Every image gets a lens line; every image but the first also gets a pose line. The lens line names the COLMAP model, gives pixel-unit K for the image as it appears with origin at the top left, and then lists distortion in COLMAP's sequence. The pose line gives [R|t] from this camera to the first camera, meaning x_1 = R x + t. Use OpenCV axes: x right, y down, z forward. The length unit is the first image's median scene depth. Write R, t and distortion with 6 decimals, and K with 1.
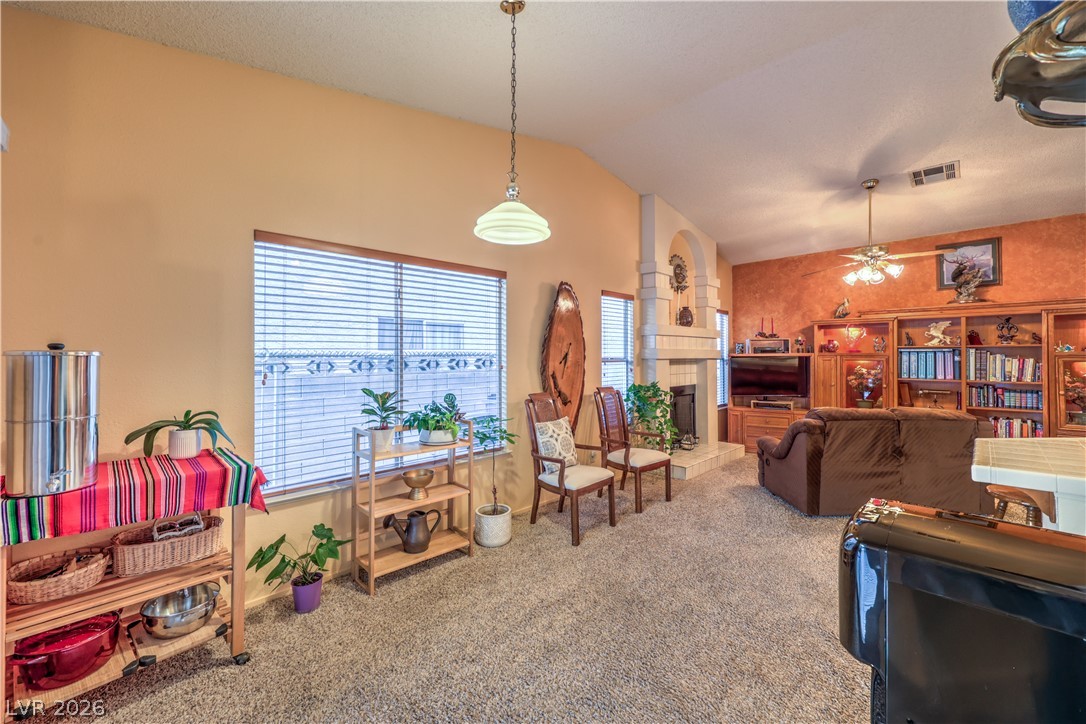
lens RADIAL K [[439.2, 0, 542.4], [0, 439.2, 351.7], [0, 0, 1]] dist [-0.002448, -0.000141]
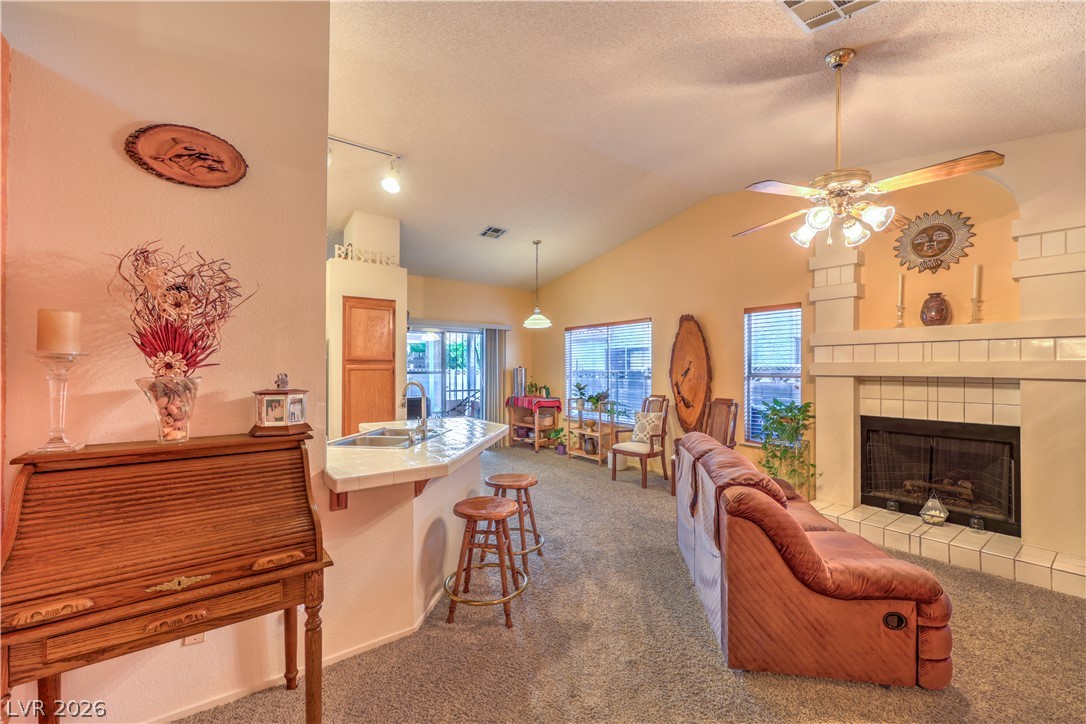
lens RADIAL K [[443.6, 0, 543.3], [0, 443.6, 365.8], [0, 0, 1]] dist [-0.001618, -0.000096]
pose [[-0.139444, -0.002922, -0.990226, 1.454836], [0.008509, 0.999955, -0.004149, -0.003009], [0.990193, -0.009005, -0.139413, 0.770496]]
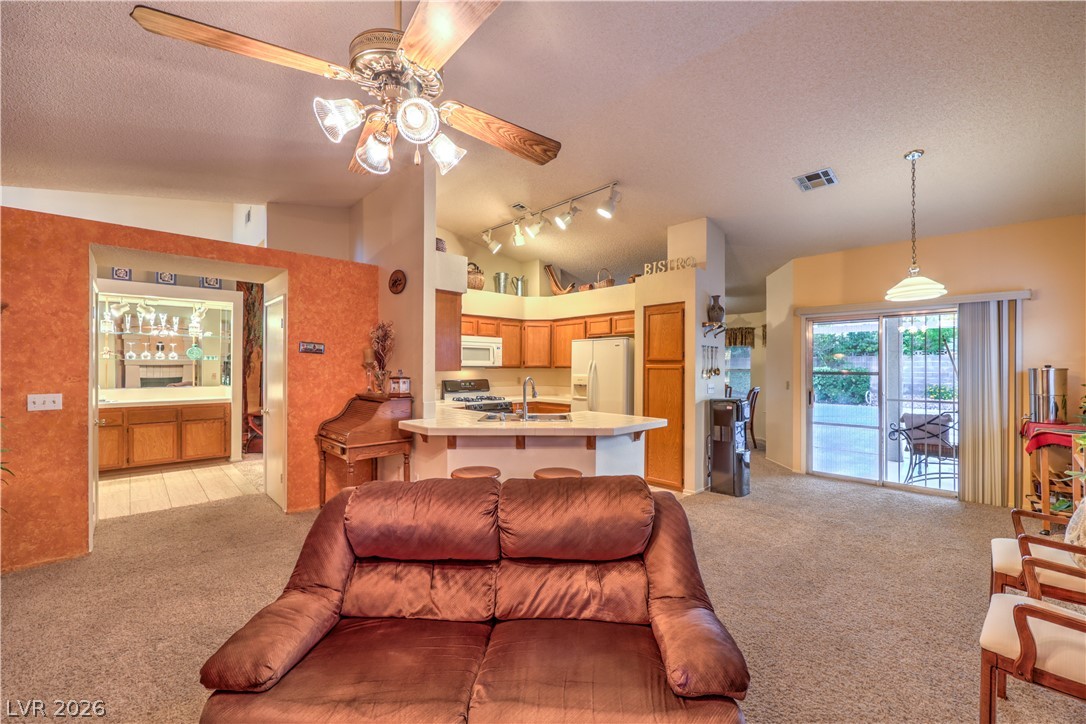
lens RADIAL K [[442.5, 0, 541.6], [0, 442.5, 363.3], [0, 0, 1]] dist [-0.000443, -0.000023]
pose [[-0.999601, 0.002307, 0.028168, 0.687799], [0.001868, 0.999876, -0.015609, 0.001939], [-0.028201, -0.015550, -0.999481, 1.445401]]
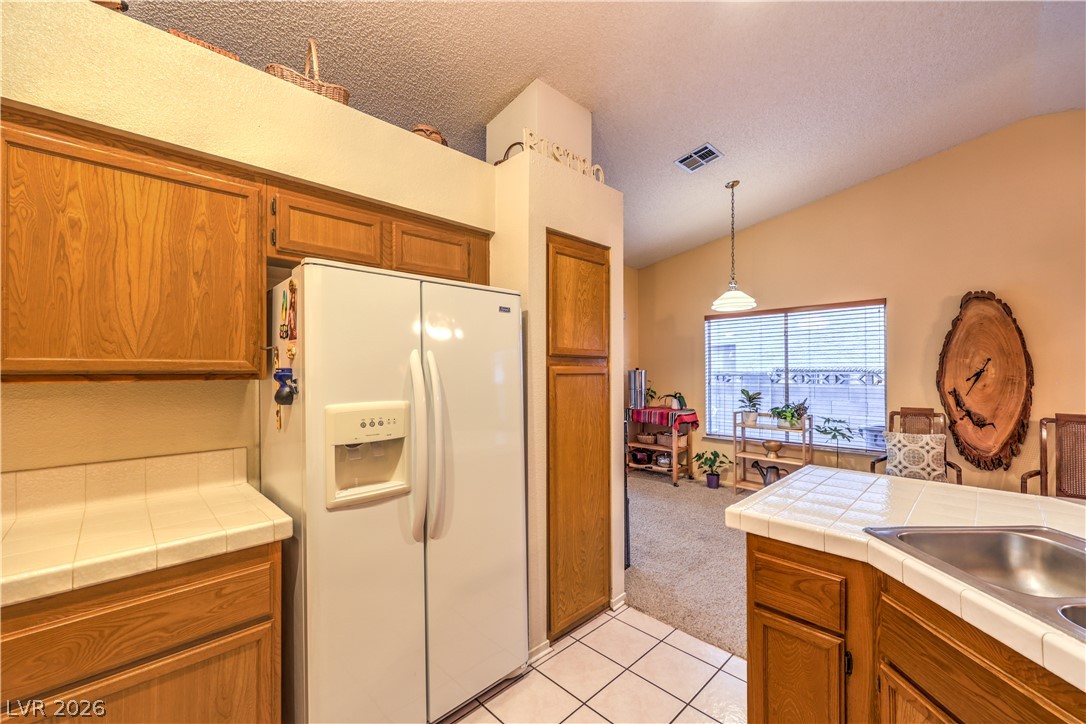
lens RADIAL K [[435.6, 0, 545.0], [0, 435.6, 369.2], [0, 0, 1]] dist [-0.000148, -0.000023]
pose [[-0.005166, 0.001244, -0.999986, 0.971310], [0.012495, 0.999921, 0.001179, -0.010098], [0.999909, -0.012489, -0.005181, 0.110448]]
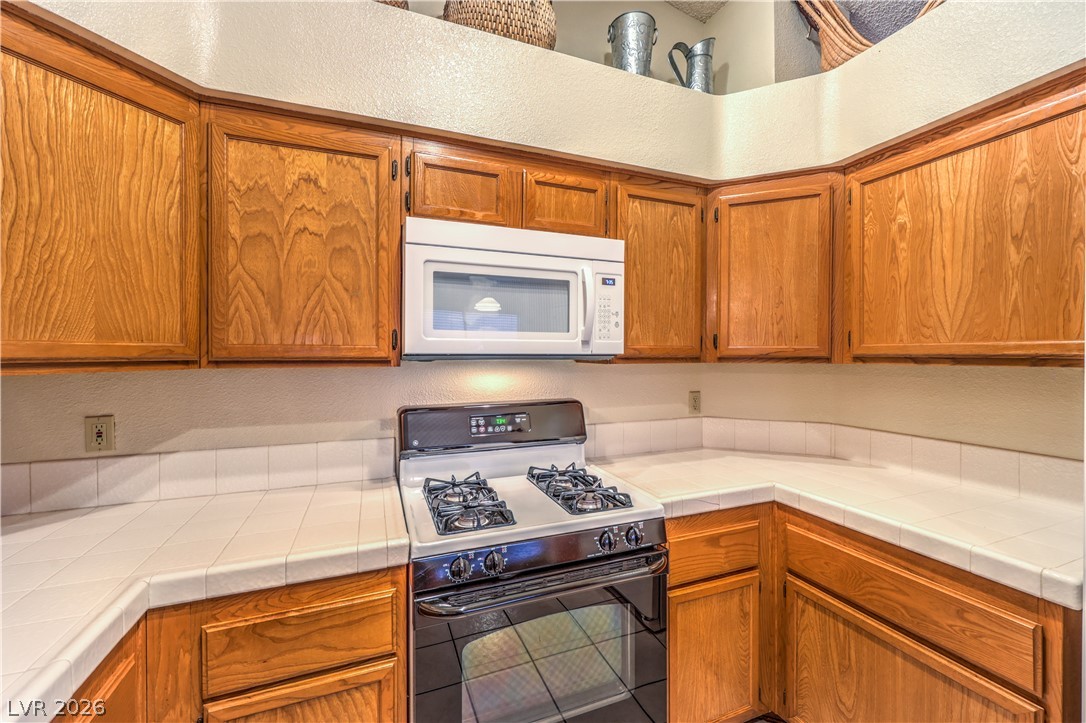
lens RADIAL K [[436.3, 0, 544.5], [0, 436.3, 354.9], [0, 0, 1]] dist [-0.000748, -0.000122]
pose [[-0.918890, 0.003880, 0.394495, 0.789017], [0.000608, 0.999964, -0.008418, -0.009444], [-0.394513, -0.007495, -0.918860, 0.223527]]
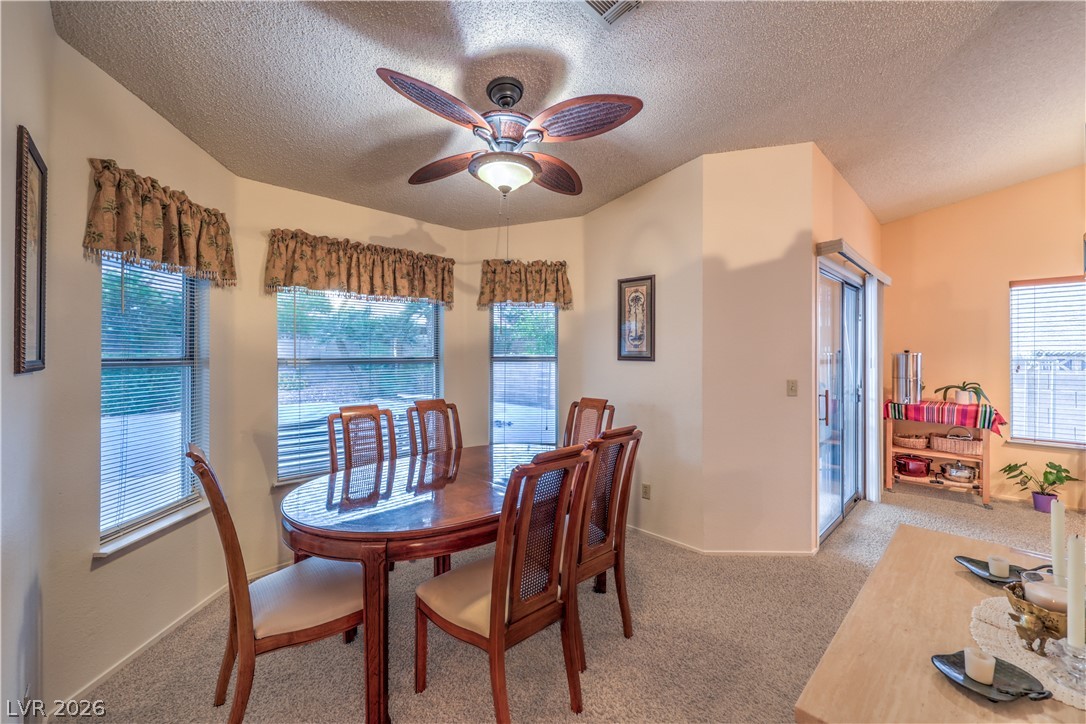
lens RADIAL K [[439.2, 0, 542.4], [0, 439.2, 351.7], [0, 0, 1]] dist [-0.002448, -0.000141]
pose [[-0.005598, -0.000580, -0.999984, 0.645182], [0.008225, 0.999966, -0.000626, -0.010779], [0.999951, -0.008228, -0.005593, -0.495200]]
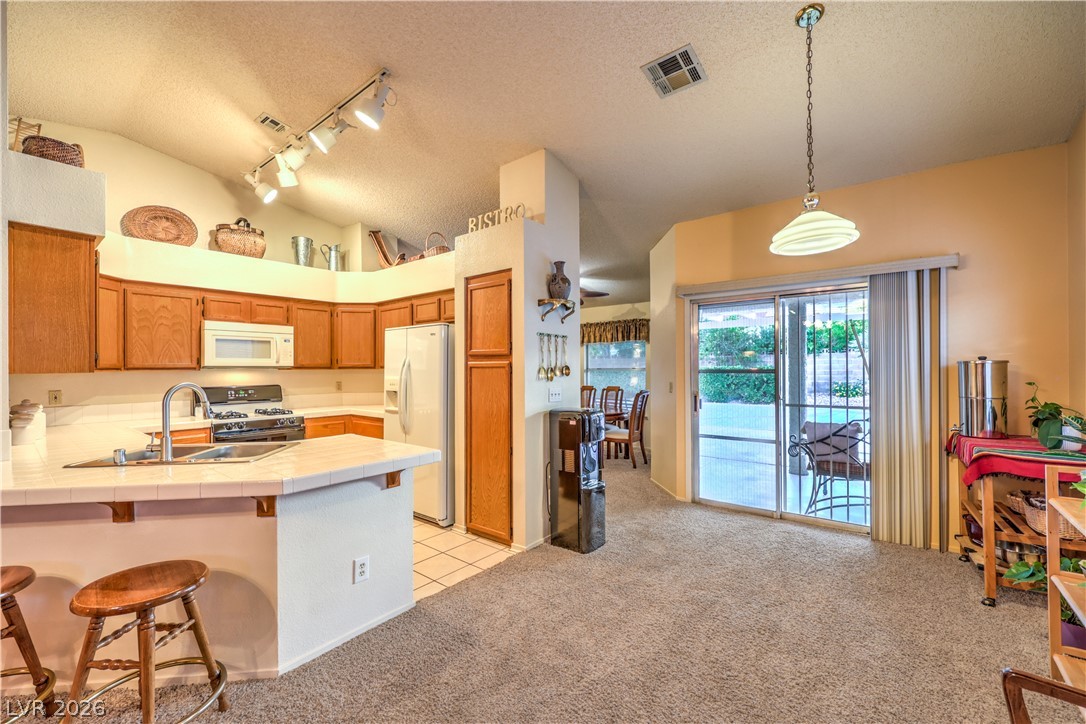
lens RADIAL K [[443.6, 0, 543.3], [0, 443.6, 365.8], [0, 0, 1]] dist [-0.001618, -0.000096]
pose [[-0.993955, 0.010770, -0.109260, 0.359276], [0.012271, 0.999839, -0.013074, 0.009006], [0.109102, -0.014336, -0.993927, 1.049223]]
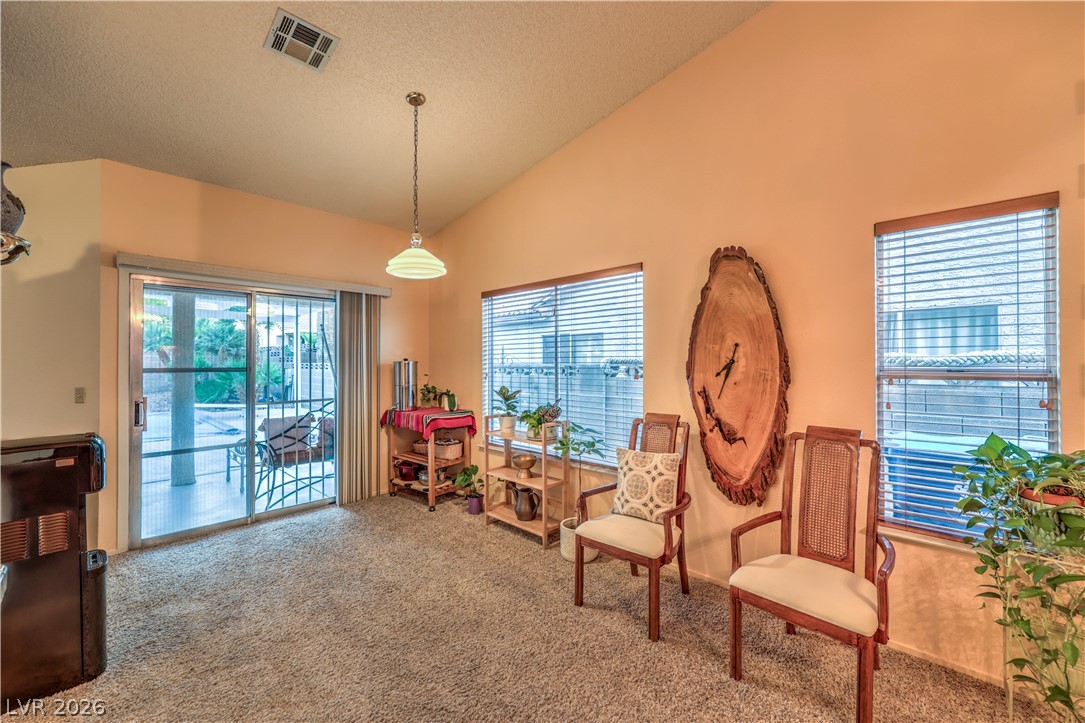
lens RADIAL K [[439.5, 0, 542.5], [0, 439.5, 361.5], [0, 0, 1]] dist [0.000816, 0.000160]
pose [[0.015552, 0.002174, -0.999877, 0.688346], [0.010880, 0.999938, 0.002343, 0.000802], [0.999820, -0.010915, 0.015528, 0.734524]]
